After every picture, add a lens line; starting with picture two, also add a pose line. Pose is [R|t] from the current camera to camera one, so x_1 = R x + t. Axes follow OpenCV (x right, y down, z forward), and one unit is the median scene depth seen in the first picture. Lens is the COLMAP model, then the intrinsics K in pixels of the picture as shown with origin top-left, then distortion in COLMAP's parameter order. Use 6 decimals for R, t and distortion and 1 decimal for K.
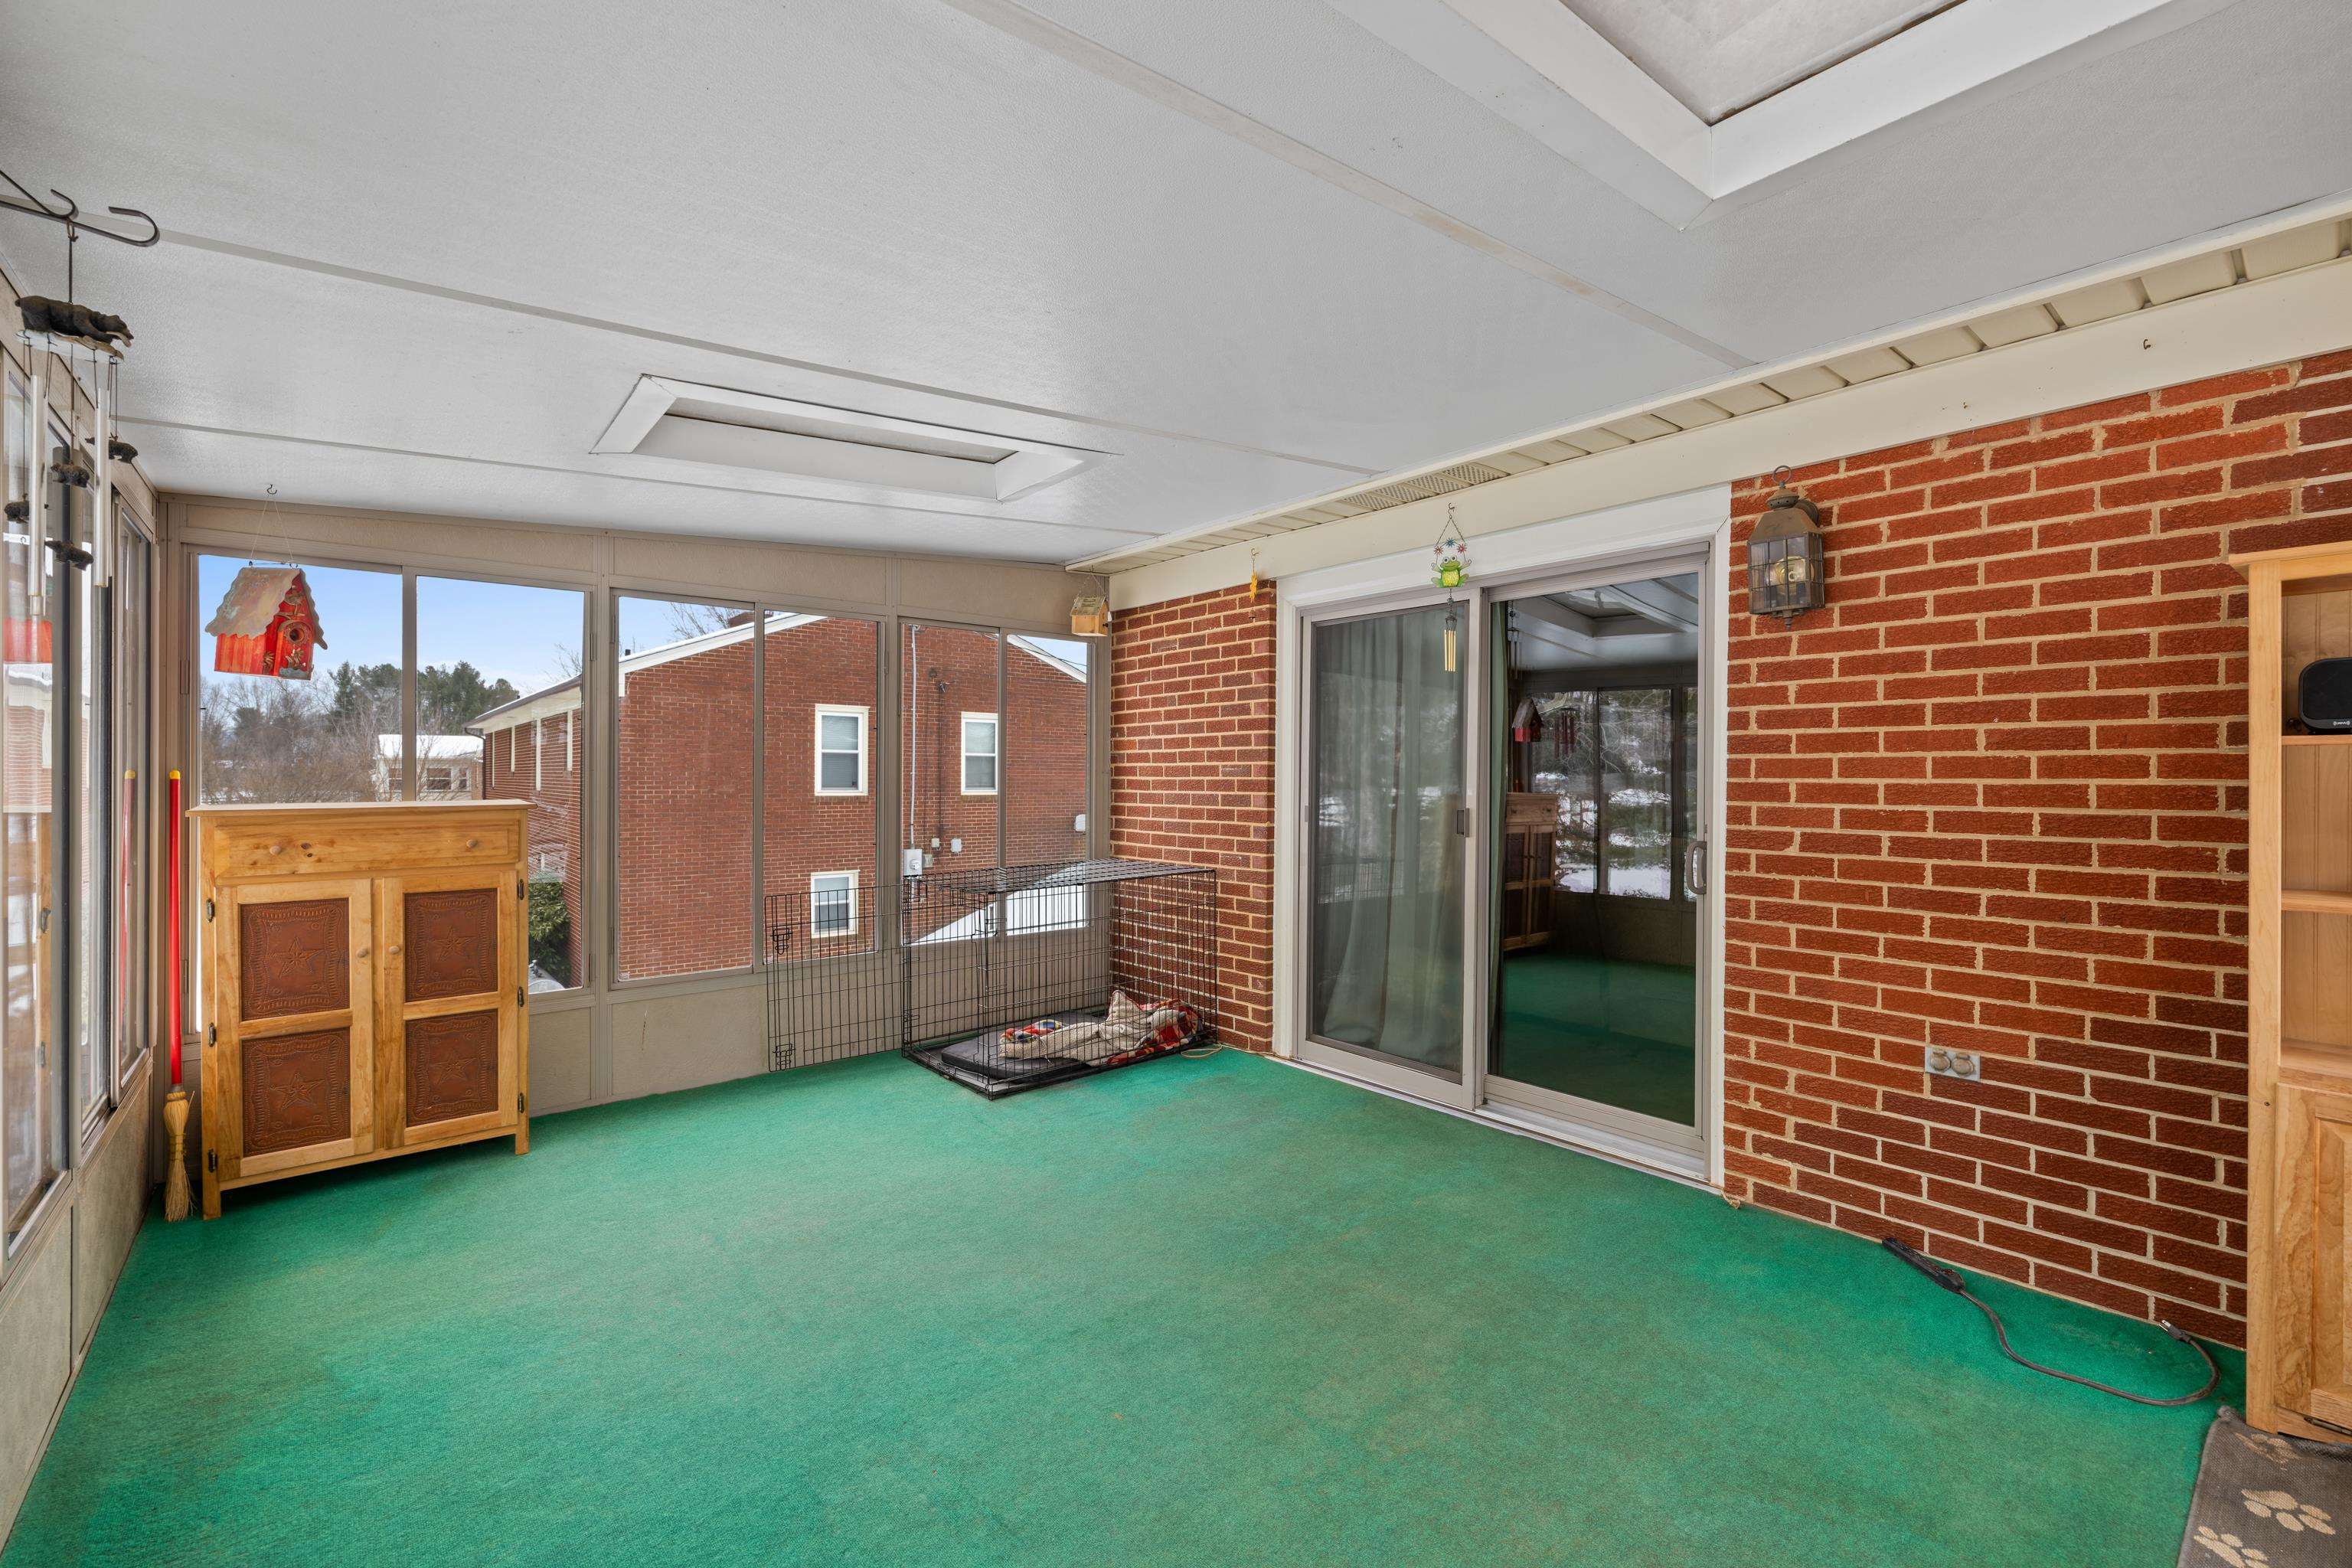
lens RADIAL K [[996.2, 0, 1182.2], [0, 996.2, 769.1], [0, 0, 1]] dist [0.002062, 0.000362]
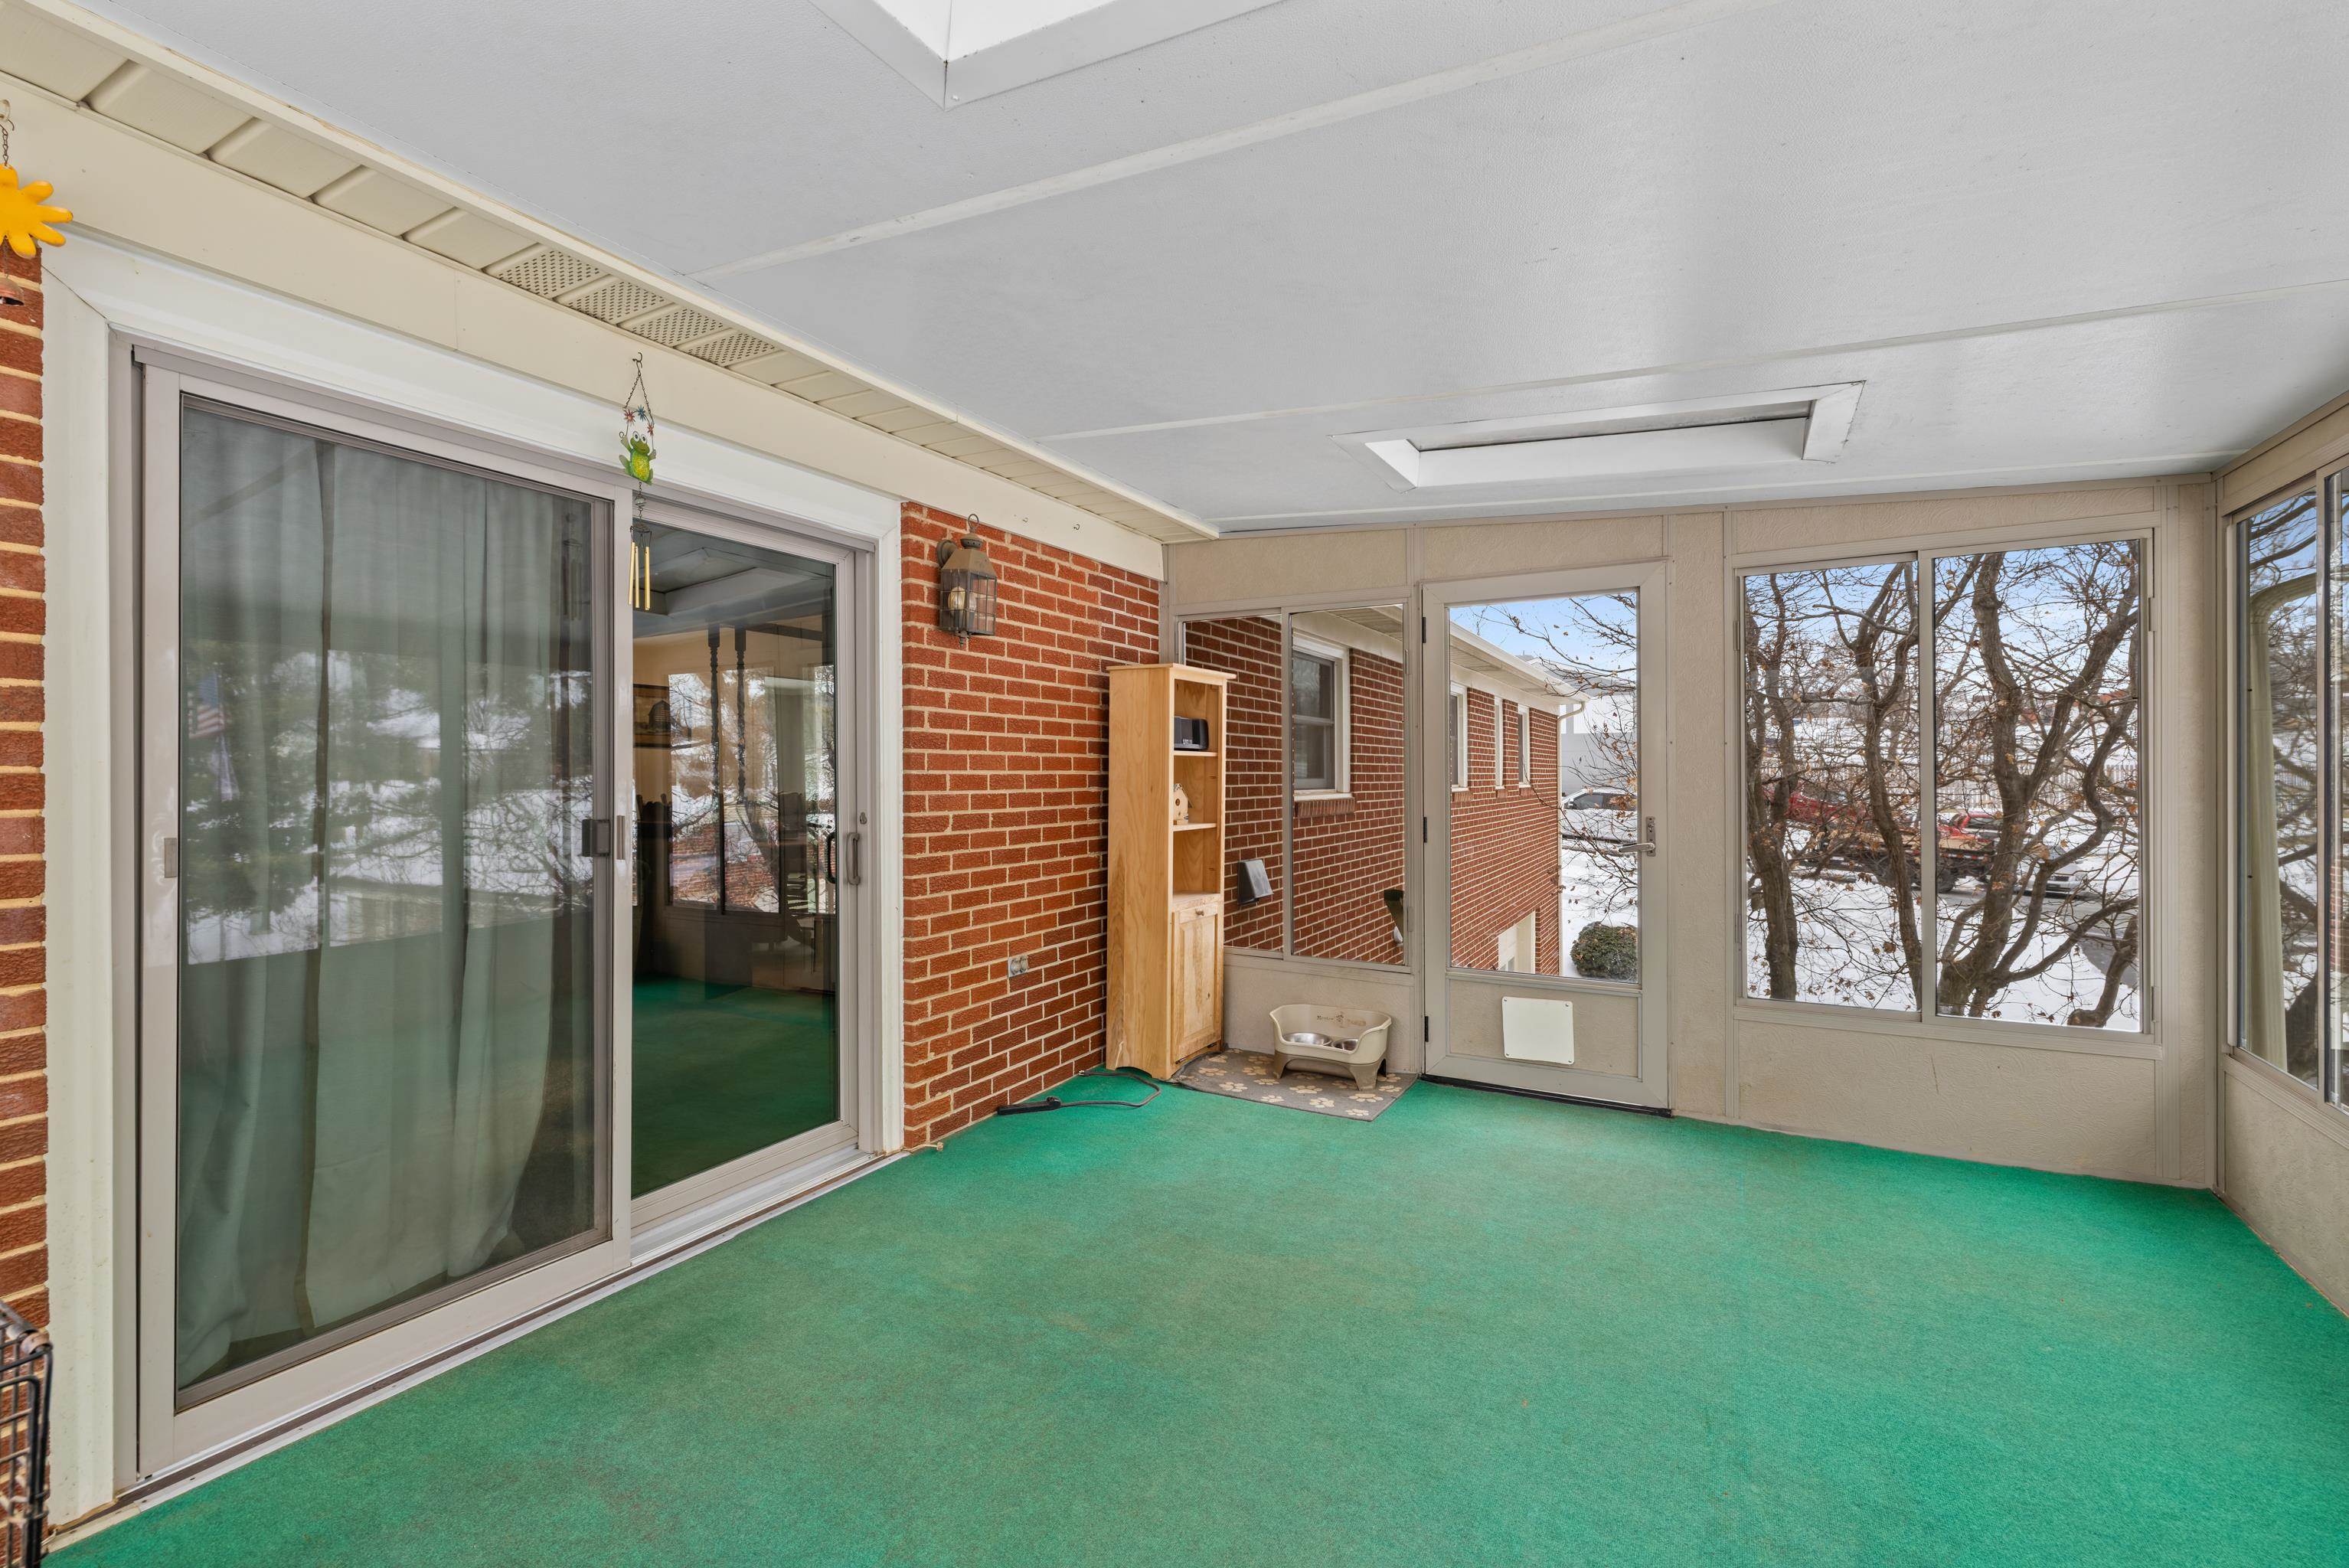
lens RADIAL K [[994.9, 0, 1180.7], [0, 994.9, 769.2], [0, 0, 1]] dist [0.002062, 0.000362]
pose [[-0.346294, 0.004830, 0.938113, -0.670957], [-0.004421, 0.999967, -0.006780, 0.015916], [-0.938115, -0.006496, -0.346262, 1.268618]]
